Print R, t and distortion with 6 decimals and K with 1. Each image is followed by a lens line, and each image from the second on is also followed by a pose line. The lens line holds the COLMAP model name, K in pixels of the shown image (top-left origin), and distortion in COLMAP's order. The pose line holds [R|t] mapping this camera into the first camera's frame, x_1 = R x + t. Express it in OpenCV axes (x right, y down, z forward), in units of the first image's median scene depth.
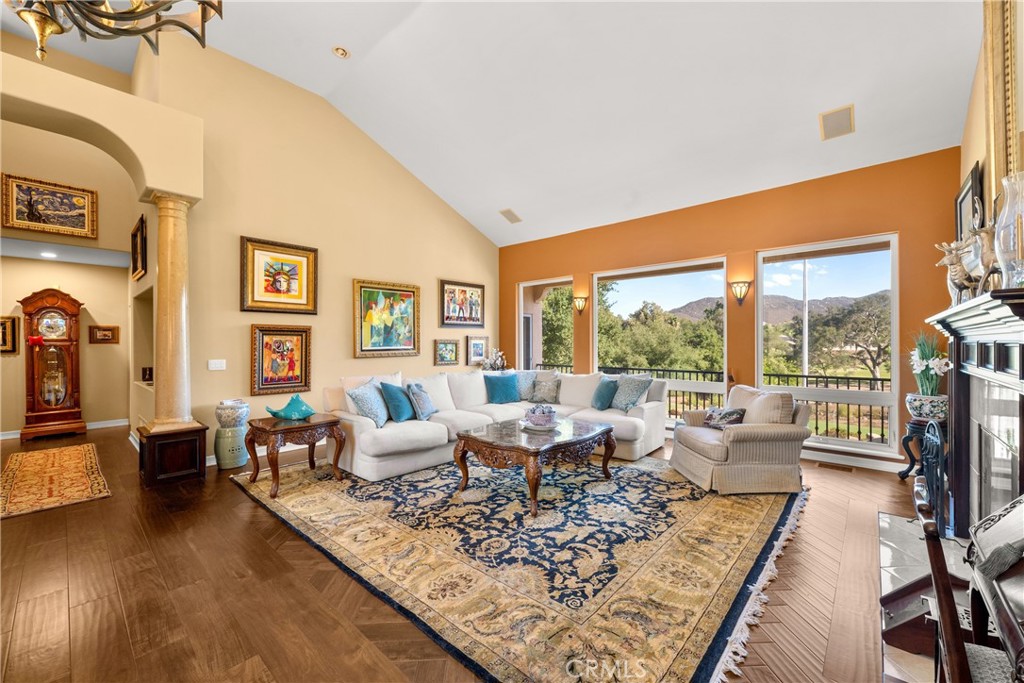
lens RADIAL K [[404.1, 0, 509.7], [0, 404.1, 341.3], [0, 0, 1]] dist [-0.000059, -0.000106]
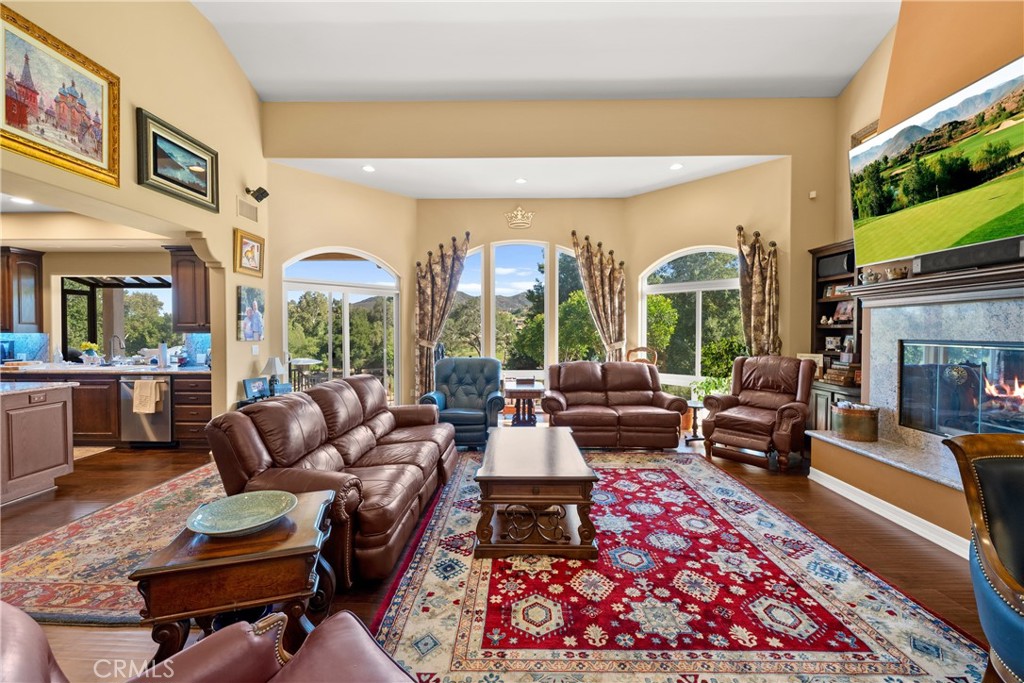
lens RADIAL K [[407.1, 0, 512.9], [0, 407.1, 335.4], [0, 0, 1]] dist [-0.001606, -0.000178]
pose [[0.755186, -0.004469, 0.655496, 2.459366], [-0.005141, 0.999906, 0.012740, -0.011382], [-0.655491, -0.012991, 0.755091, -2.136841]]
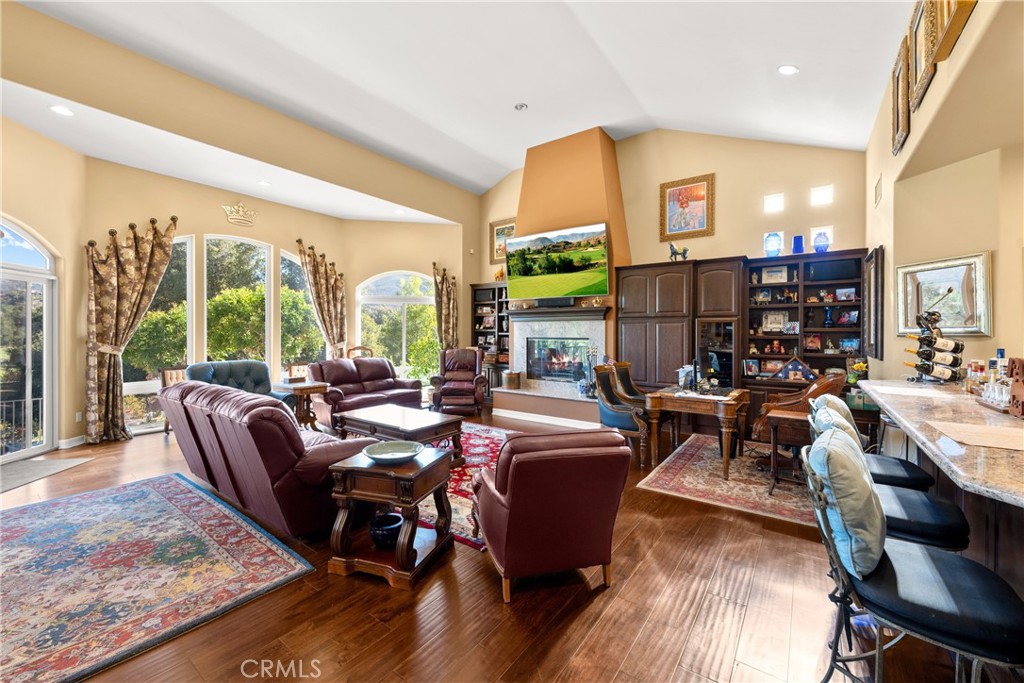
lens RADIAL K [[405.4, 0, 513.2], [0, 405.4, 332.3], [0, 0, 1]] dist [-0.000354, -0.000025]
pose [[-0.106431, 0.002672, 0.994317, 1.880559], [-0.007094, 0.999969, -0.003447, -0.012447], [-0.994295, -0.007420, -0.106409, -1.774789]]
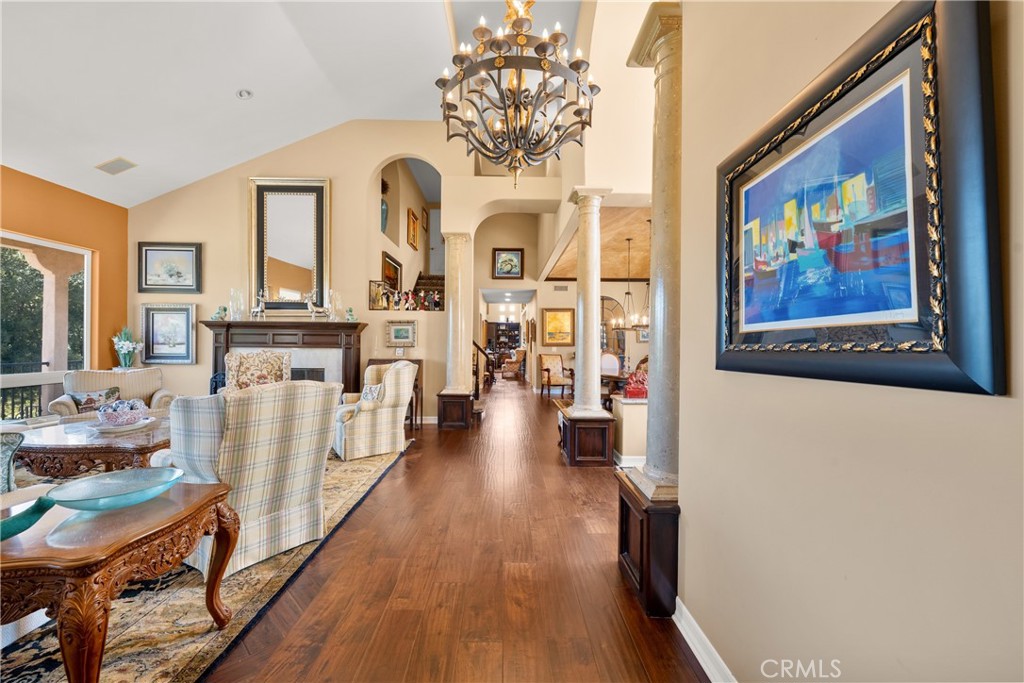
lens RADIAL K [[404.8, 0, 508.7], [0, 404.8, 342.7], [0, 0, 1]] dist [-0.000634, -0.000068]
pose [[-0.677441, -0.001662, 0.735575, -1.182748], [-0.010637, 0.999915, -0.007537, 0.039883], [-0.735500, -0.012931, -0.677401, 1.078252]]
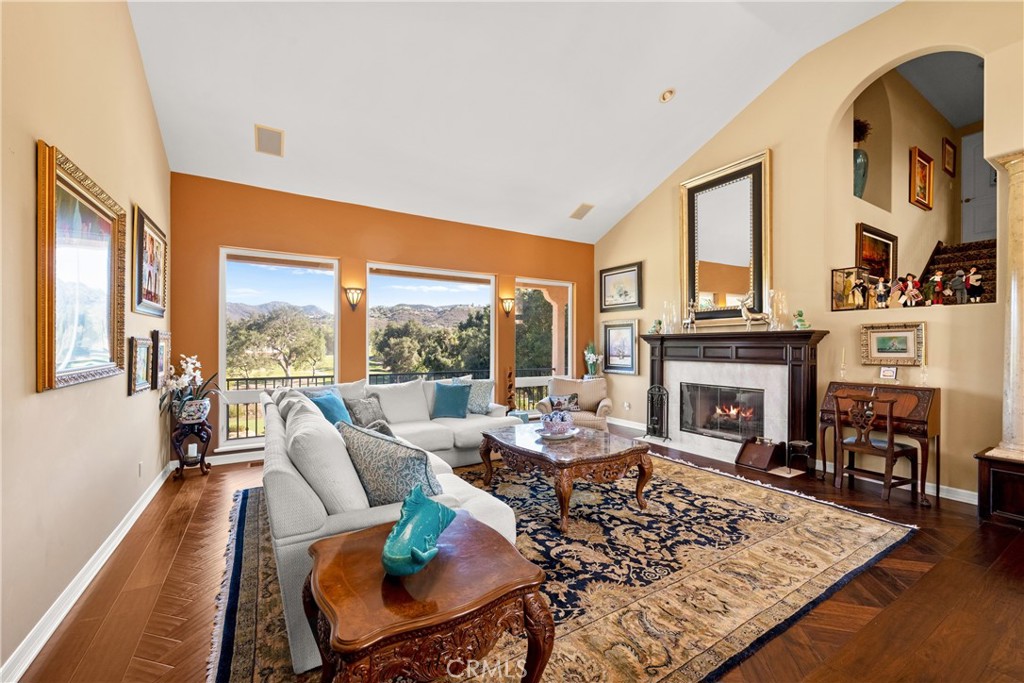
lens RADIAL K [[405.9, 0, 508.5], [0, 405.9, 346.7], [0, 0, 1]] dist [-0.000091, -0.000051]
pose [[0.292663, 0.001761, 0.956214, -0.951711], [-0.007603, 0.999971, 0.000485, 0.005058], [-0.956185, -0.007412, 0.292668, 0.912382]]
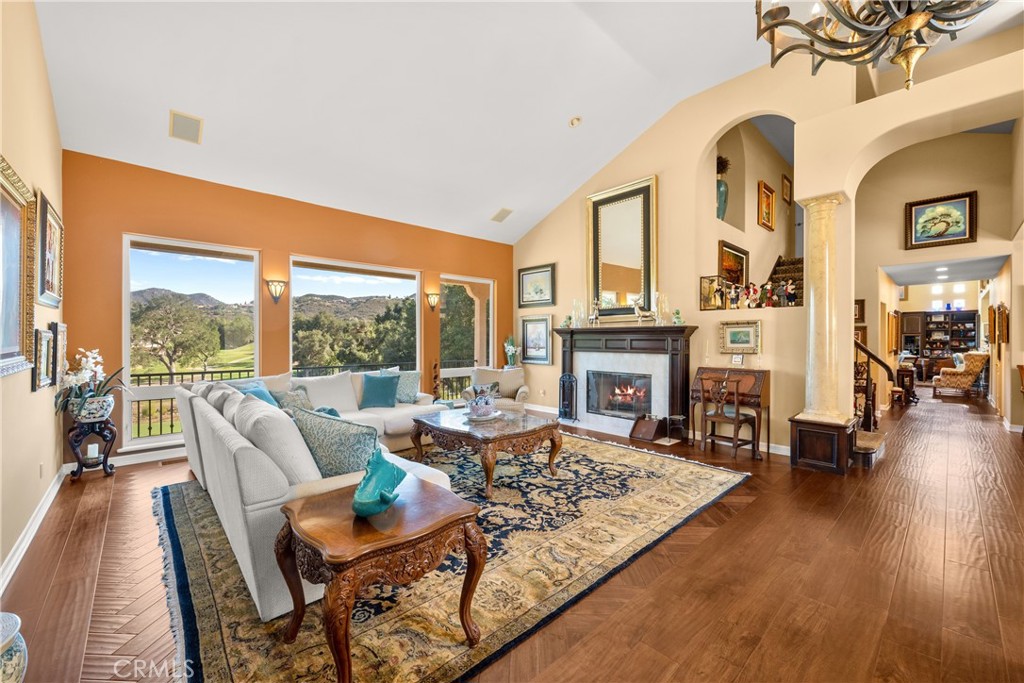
lens RADIAL K [[404.1, 0, 509.7], [0, 404.1, 341.3], [0, 0, 1]] dist [-0.000059, -0.000106]
pose [[0.095815, -0.002233, 0.995397, -1.079118], [-0.005813, 0.999979, 0.002803, 0.006767], [-0.995382, -0.006054, 0.095800, 0.904446]]
